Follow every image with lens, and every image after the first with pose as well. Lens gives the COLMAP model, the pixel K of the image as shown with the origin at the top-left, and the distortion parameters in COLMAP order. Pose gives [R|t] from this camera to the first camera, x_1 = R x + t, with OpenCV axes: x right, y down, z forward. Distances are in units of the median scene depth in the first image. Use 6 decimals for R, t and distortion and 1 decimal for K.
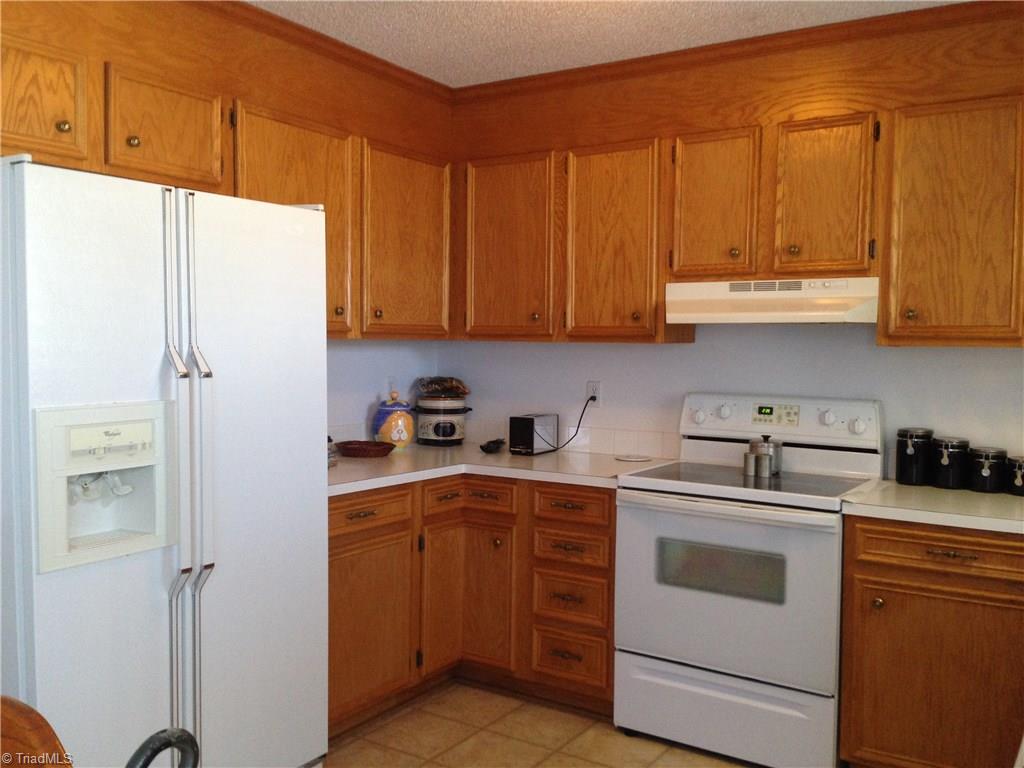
lens RADIAL K [[945.7, 0, 513.6], [0, 945.7, 387.4], [0, 0, 1]] dist [0.124963, -0.233358]
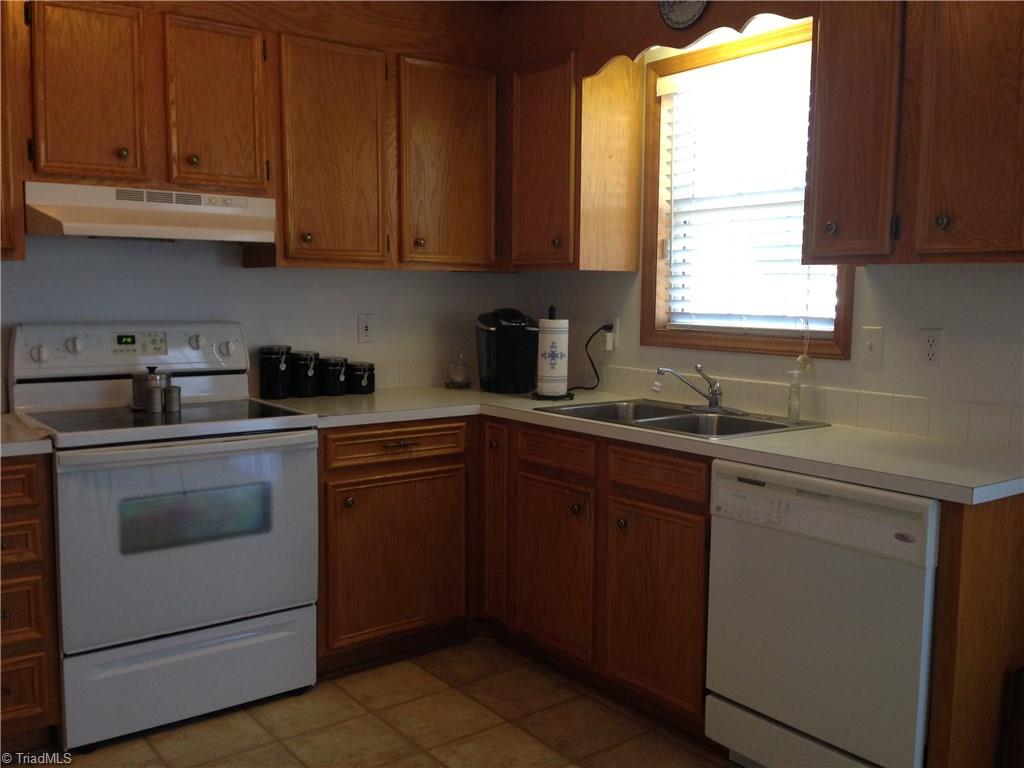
lens RADIAL K [[945.7, 0, 513.6], [0, 945.7, 387.4], [0, 0, 1]] dist [0.124963, -0.233358]
pose [[0.328639, -0.108099, 0.938249, -0.492941], [0.040277, 0.994129, 0.100430, -0.006907], [-0.943596, 0.004784, 0.331064, 0.404982]]
